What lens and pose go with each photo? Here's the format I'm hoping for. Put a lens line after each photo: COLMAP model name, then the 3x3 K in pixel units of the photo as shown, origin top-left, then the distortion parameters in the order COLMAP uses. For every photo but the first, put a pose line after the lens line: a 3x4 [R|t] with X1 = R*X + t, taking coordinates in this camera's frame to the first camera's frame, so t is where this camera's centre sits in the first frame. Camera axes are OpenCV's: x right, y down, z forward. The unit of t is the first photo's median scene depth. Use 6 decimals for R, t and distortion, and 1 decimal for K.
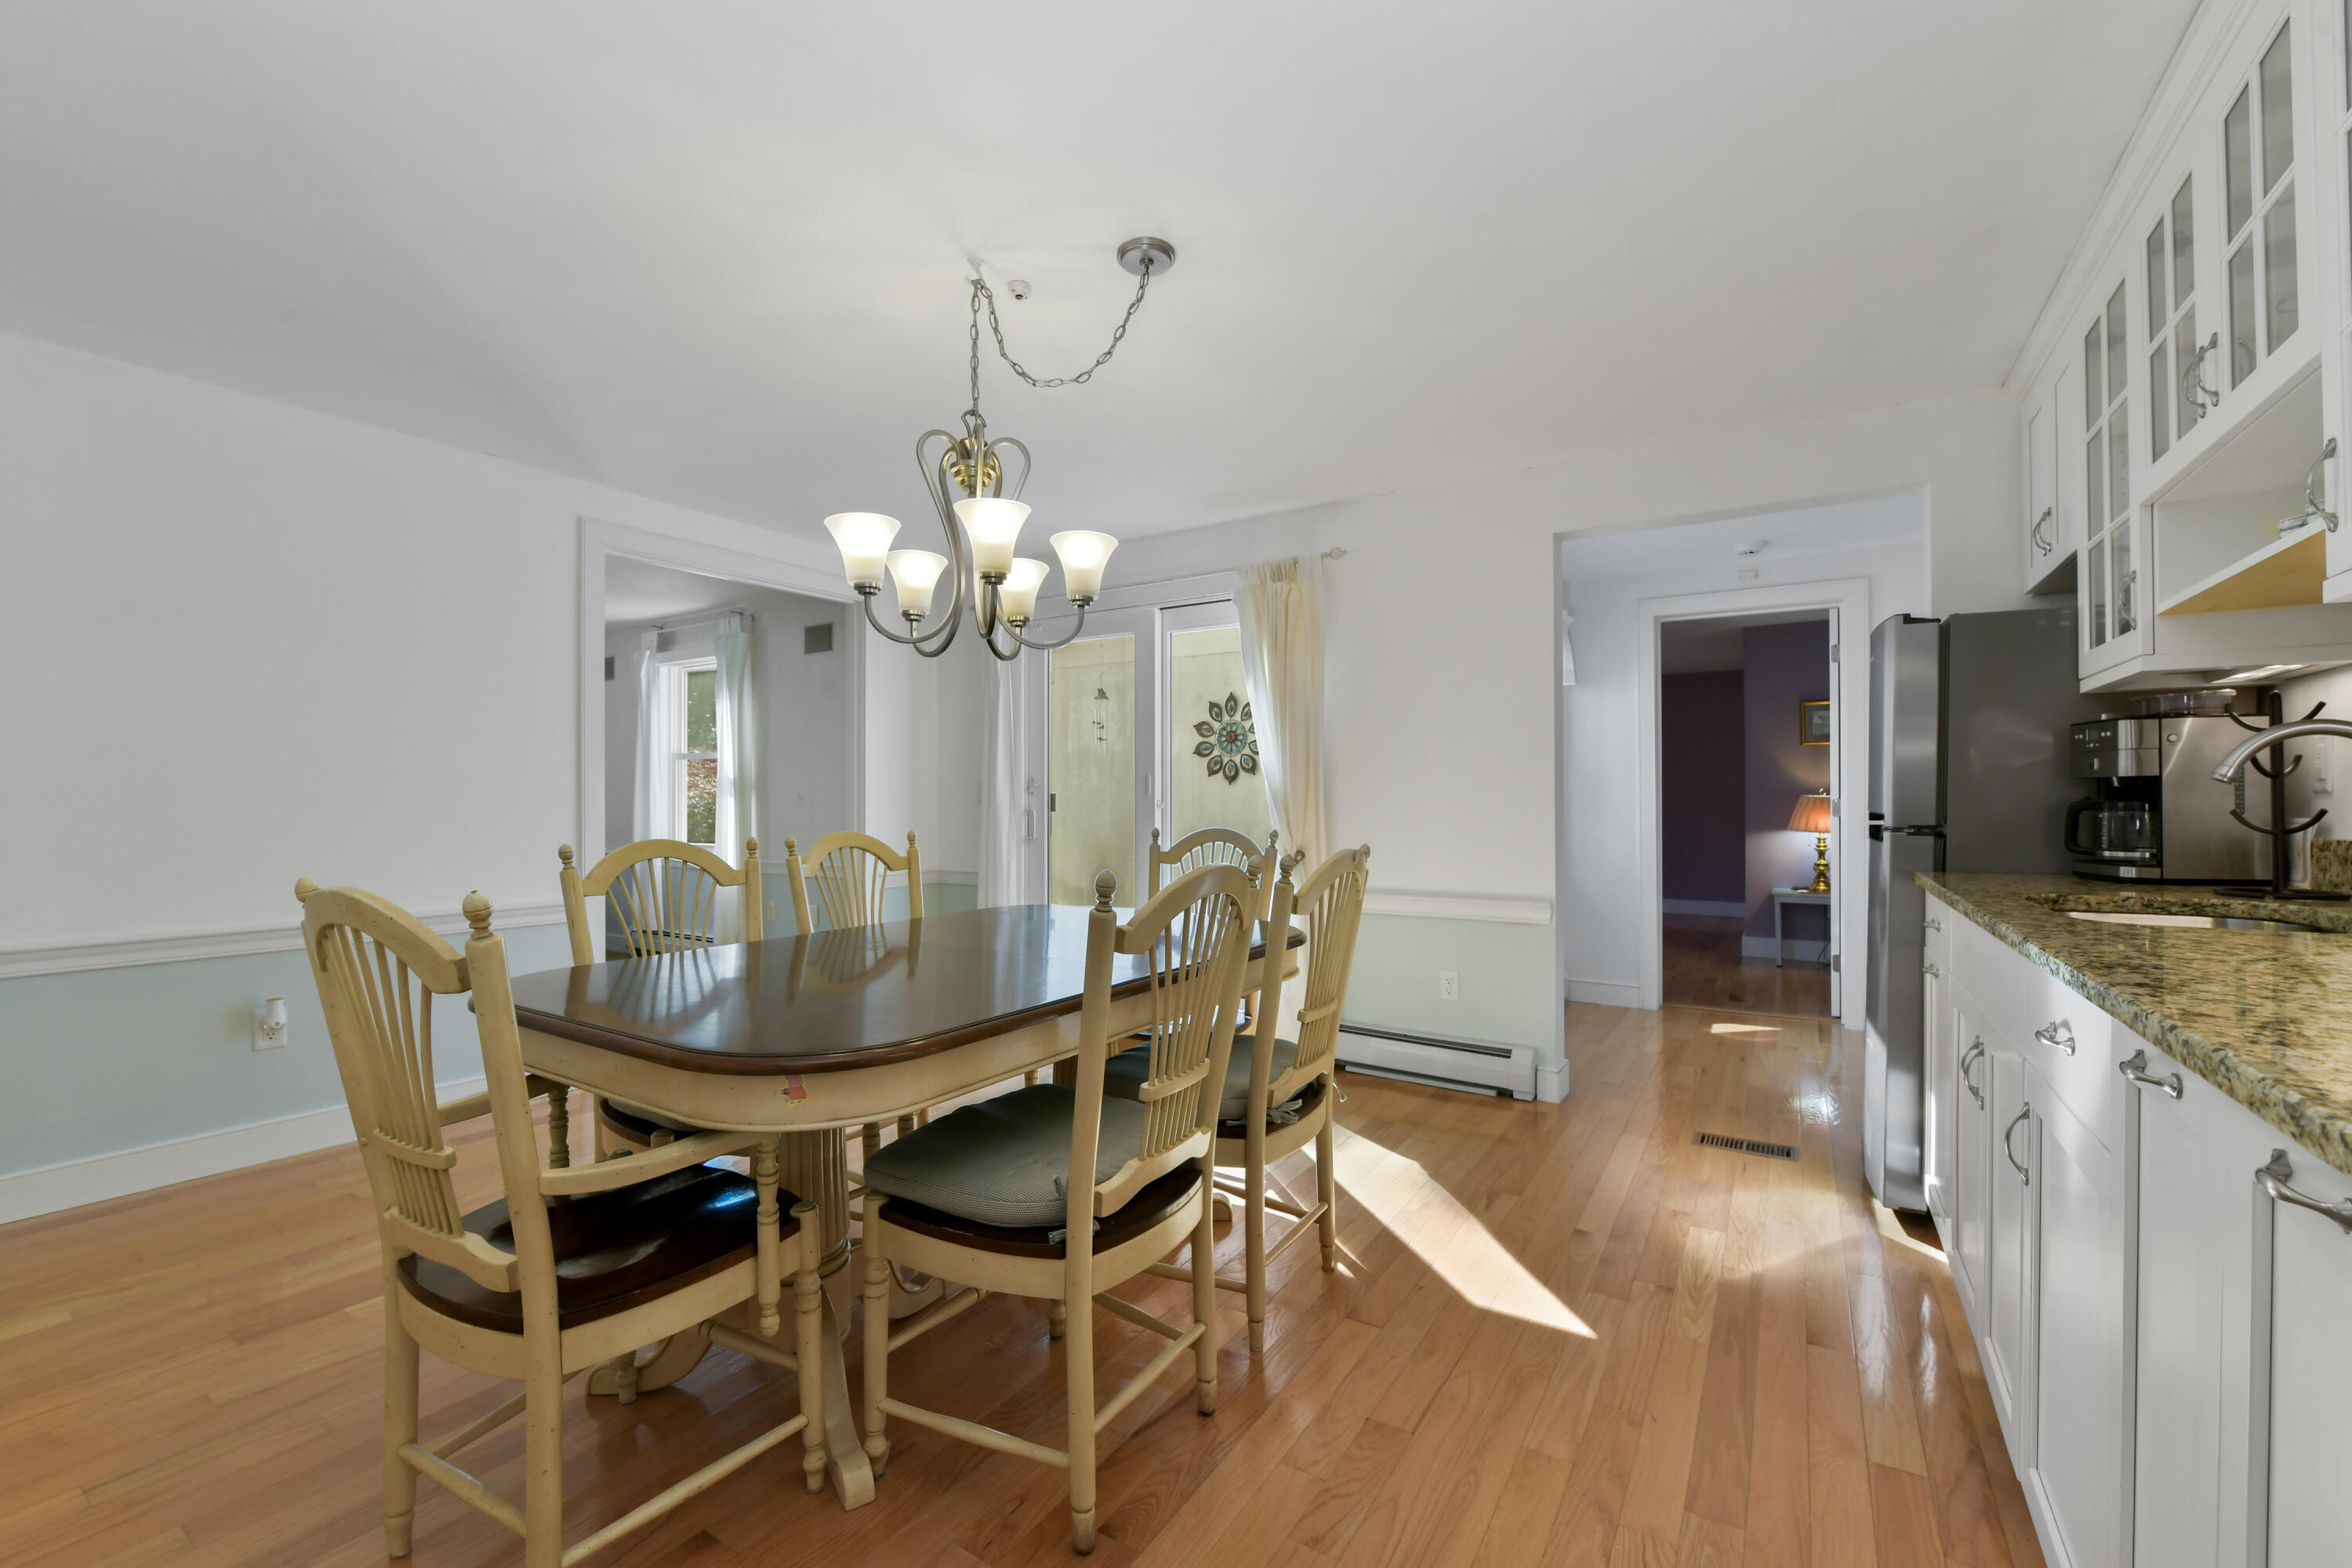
lens RADIAL K [[994.1, 0, 1176.0], [0, 994.1, 784.0], [0, 0, 1]] dist [-0.000467, -0.000051]
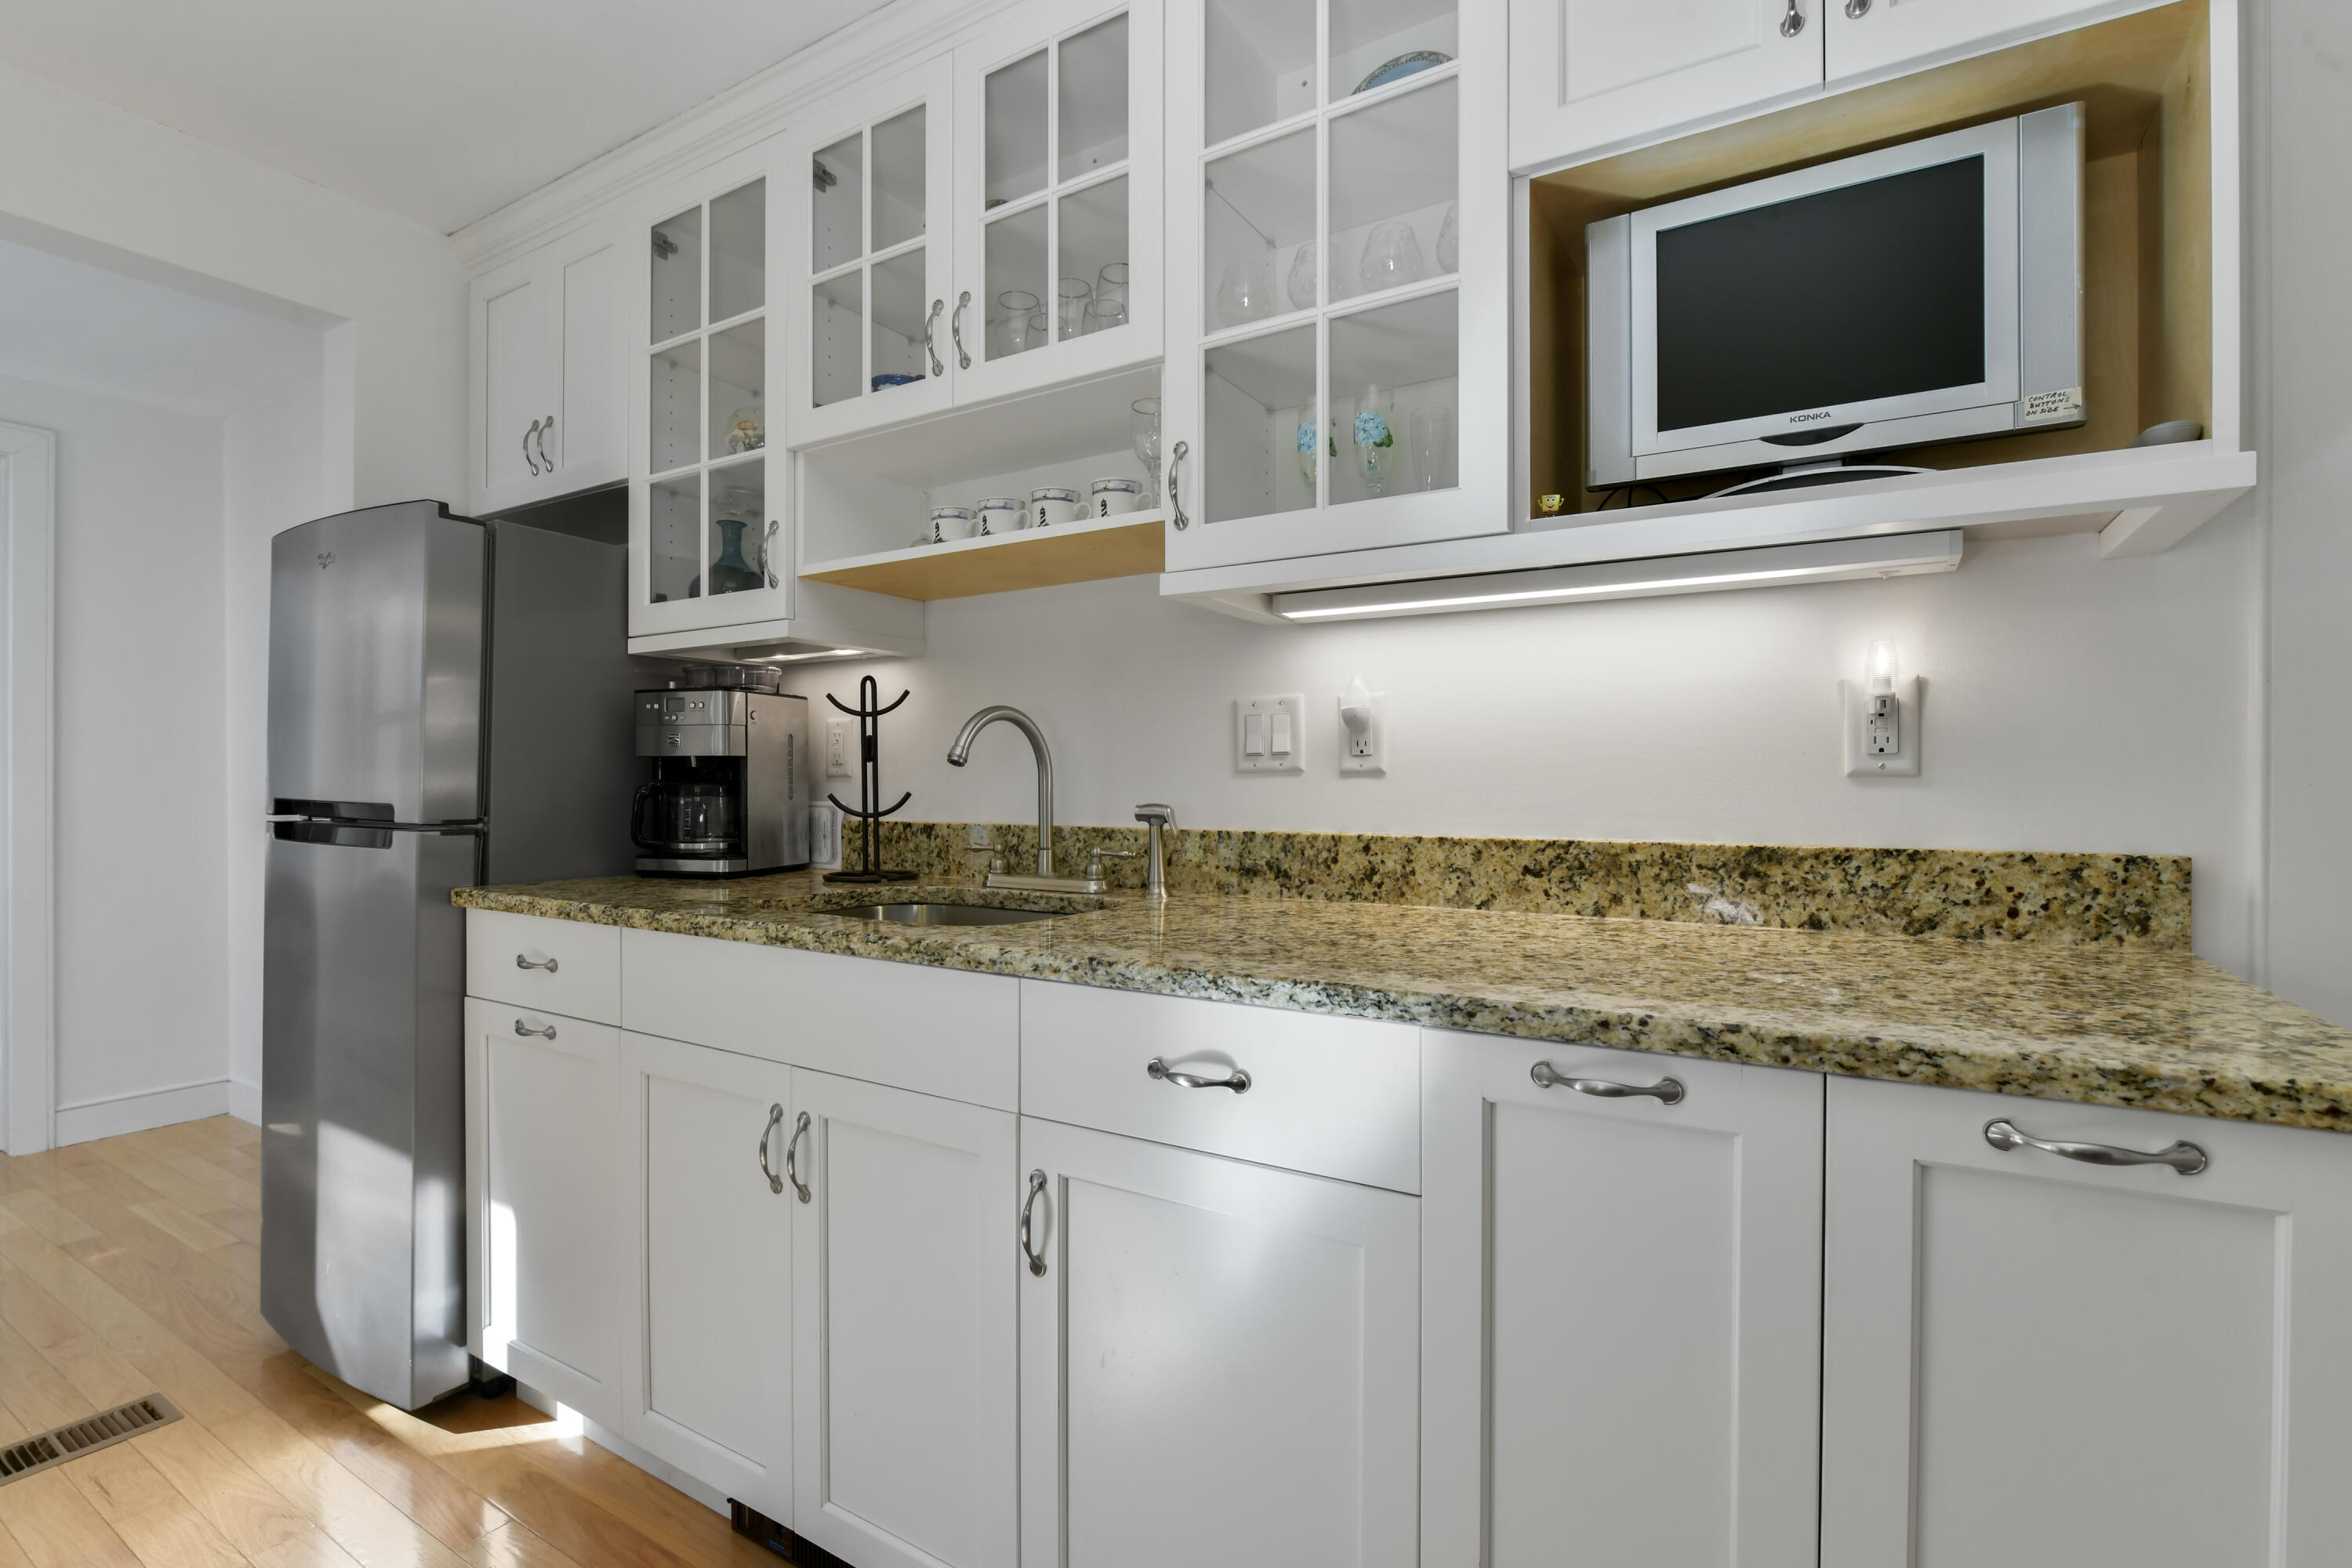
lens RADIAL K [[1103.7, 0, 1177.6], [0, 1103.7, 792.7], [0, 0, 1]] dist [-0.000101, 0.000179]
pose [[0.001190, -0.004417, 0.999990, -0.009778], [-0.015288, 0.999873, 0.004434, 0.013576], [-0.999882, -0.015293, 0.001122, 0.572237]]
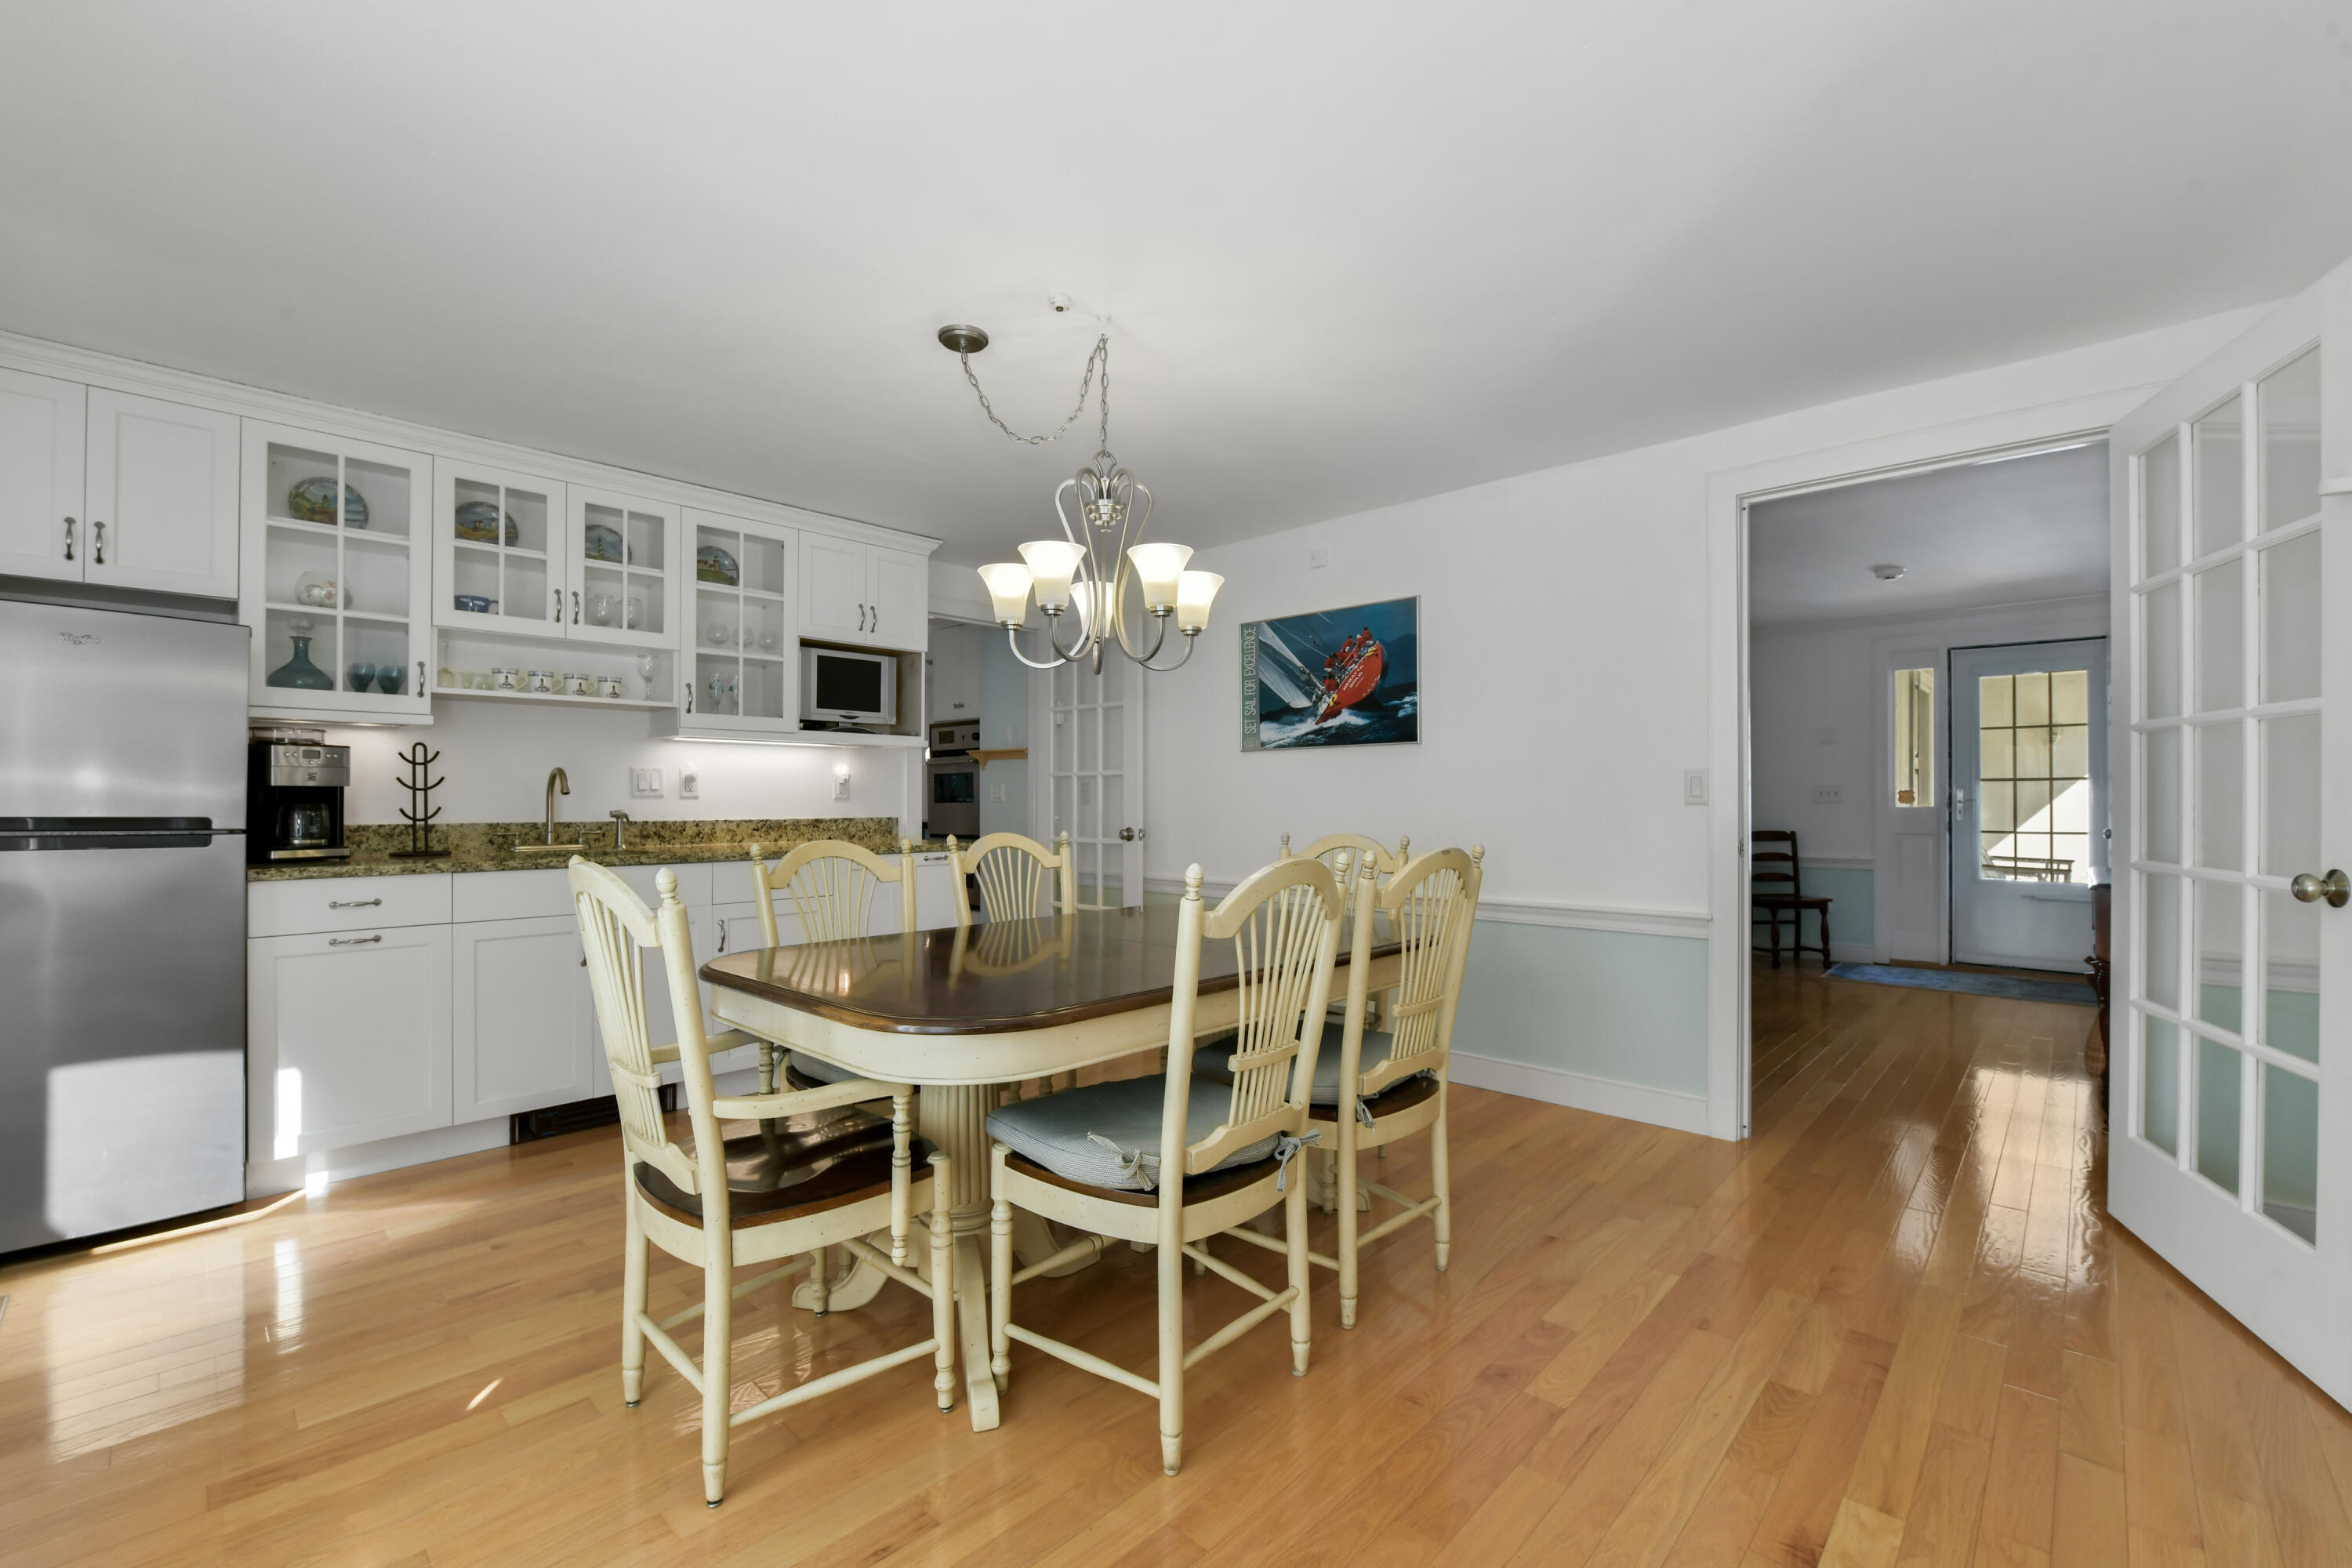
lens RADIAL K [[994.1, 0, 1176.0], [0, 994.1, 784.0], [0, 0, 1]] dist [-0.000467, -0.000051]
pose [[-0.979578, 0.000067, 0.201064, -0.524720], [-0.005477, 0.999620, -0.027018, 0.021486], [-0.200990, -0.027568, -0.979205, 2.122450]]
